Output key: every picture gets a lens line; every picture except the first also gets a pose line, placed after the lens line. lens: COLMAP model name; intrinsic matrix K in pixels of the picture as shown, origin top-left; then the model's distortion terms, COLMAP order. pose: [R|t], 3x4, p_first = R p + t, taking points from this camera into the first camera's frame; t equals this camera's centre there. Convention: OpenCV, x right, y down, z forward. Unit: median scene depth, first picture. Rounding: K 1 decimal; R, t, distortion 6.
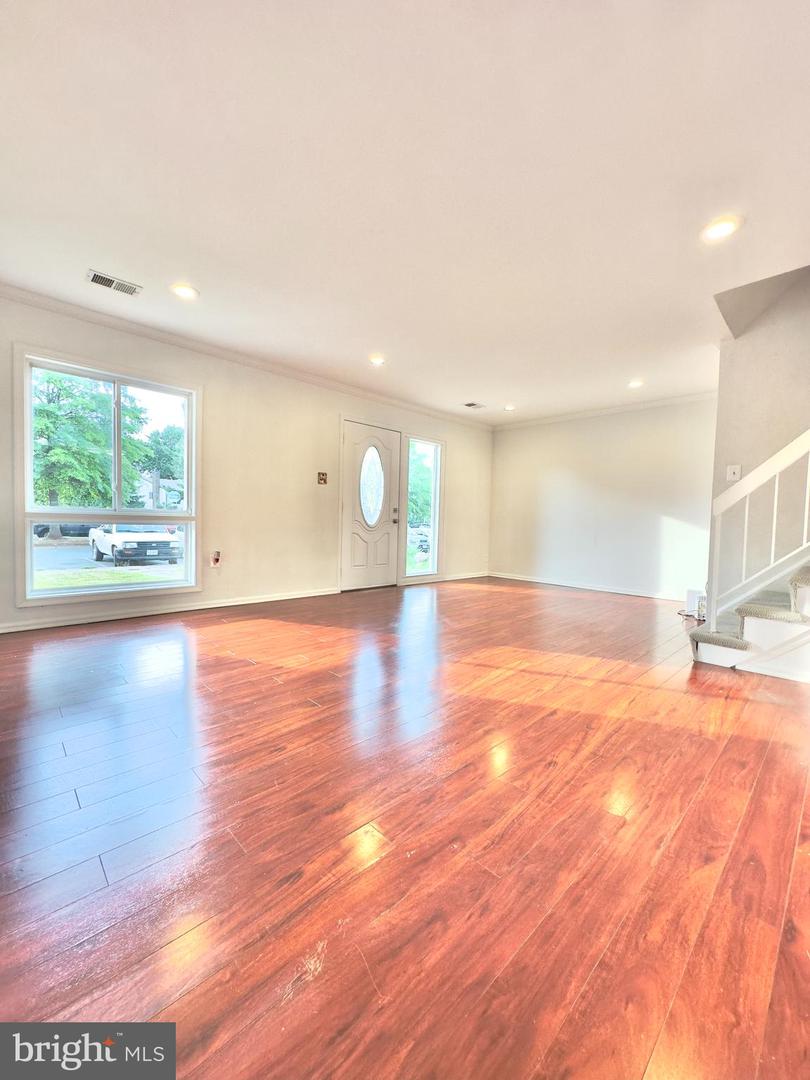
lens RADIAL K [[421.9, 0, 401.7], [0, 421.9, 559.9], [0, 0, 1]] dist [-0.001516, 0.000002]
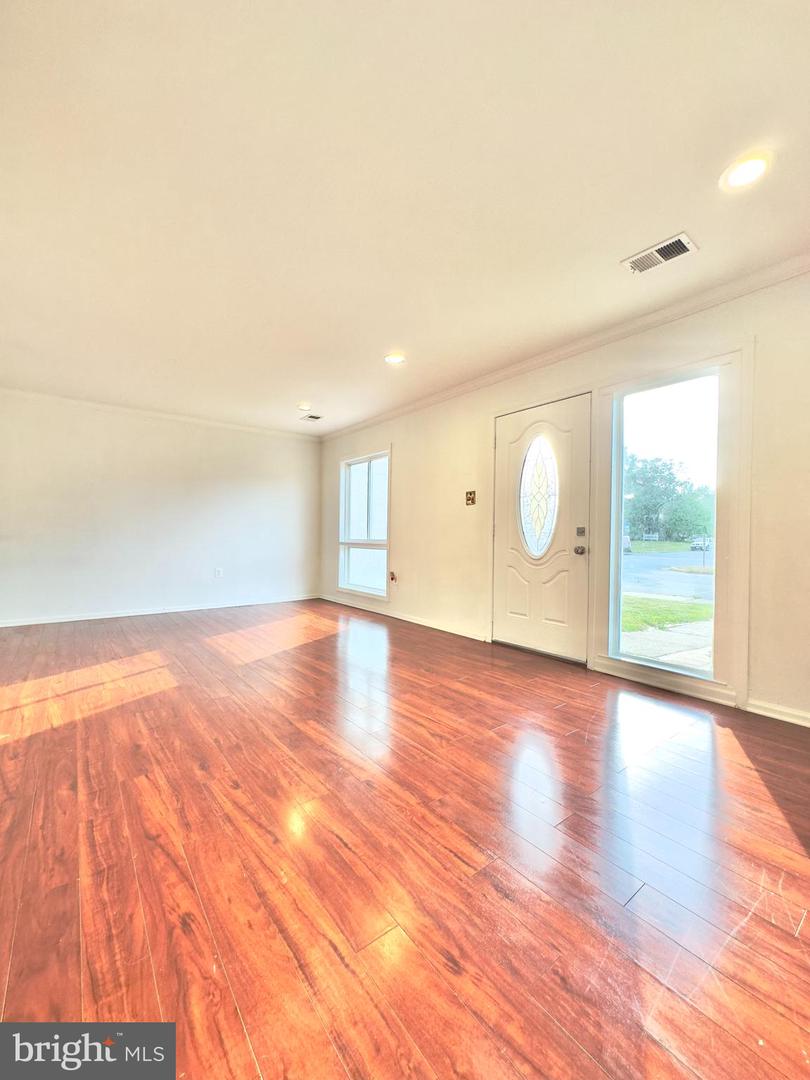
lens RADIAL K [[433.4, 0, 404.1], [0, 433.4, 537.7], [0, 0, 1]] dist [-0.000881, 0.000408]
pose [[-0.100714, -0.022737, -0.994656, 0.914104], [-0.106234, 0.994269, -0.011971, -0.119418], [0.989227, 0.104461, -0.102553, 1.282709]]
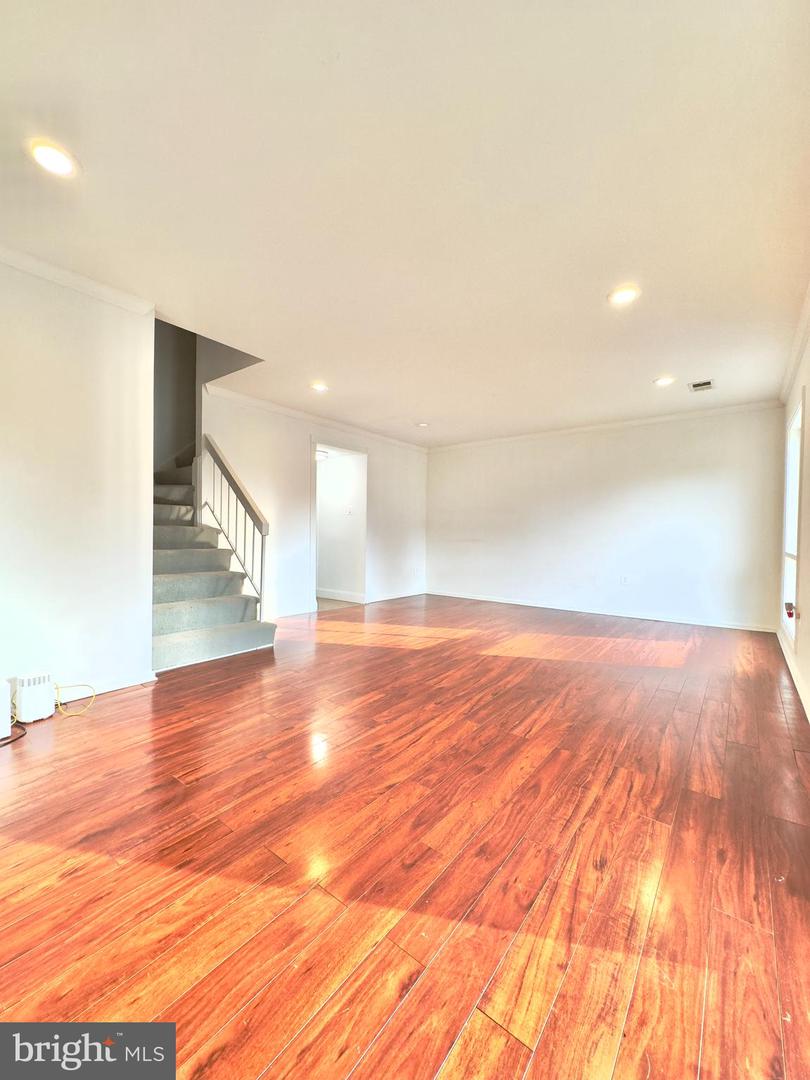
lens RADIAL K [[433.4, 0, 404.1], [0, 433.4, 537.7], [0, 0, 1]] dist [-0.000881, 0.000408]
pose [[-0.988844, -0.036934, -0.144306, 0.383874], [-0.051394, 0.993879, 0.097795, -0.190064], [0.139810, 0.104120, -0.984689, 1.816906]]
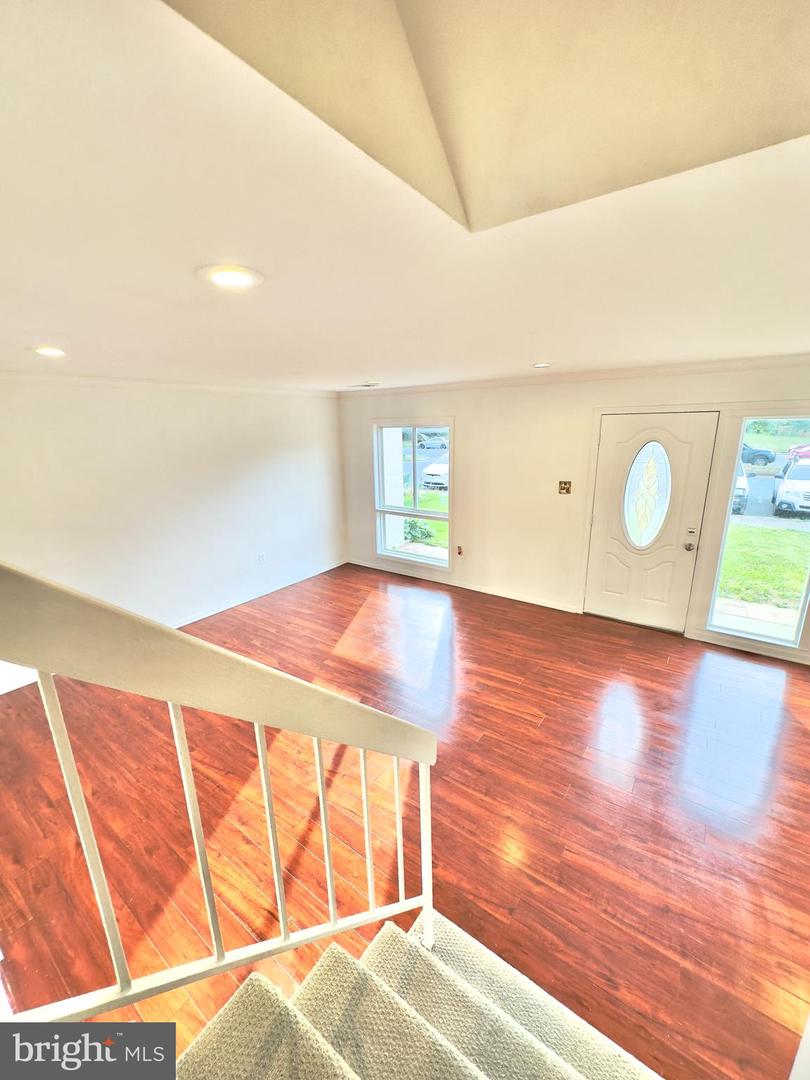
lens RADIAL K [[433.3, 0, 407.5], [0, 433.3, 541.2], [0, 0, 1]] dist [0.000554, 0.000065]
pose [[0.183973, 0.220163, -0.957957, 0.883012], [-0.066998, 0.975135, 0.211244, -0.338647], [0.980645, 0.025318, 0.194149, 0.654040]]
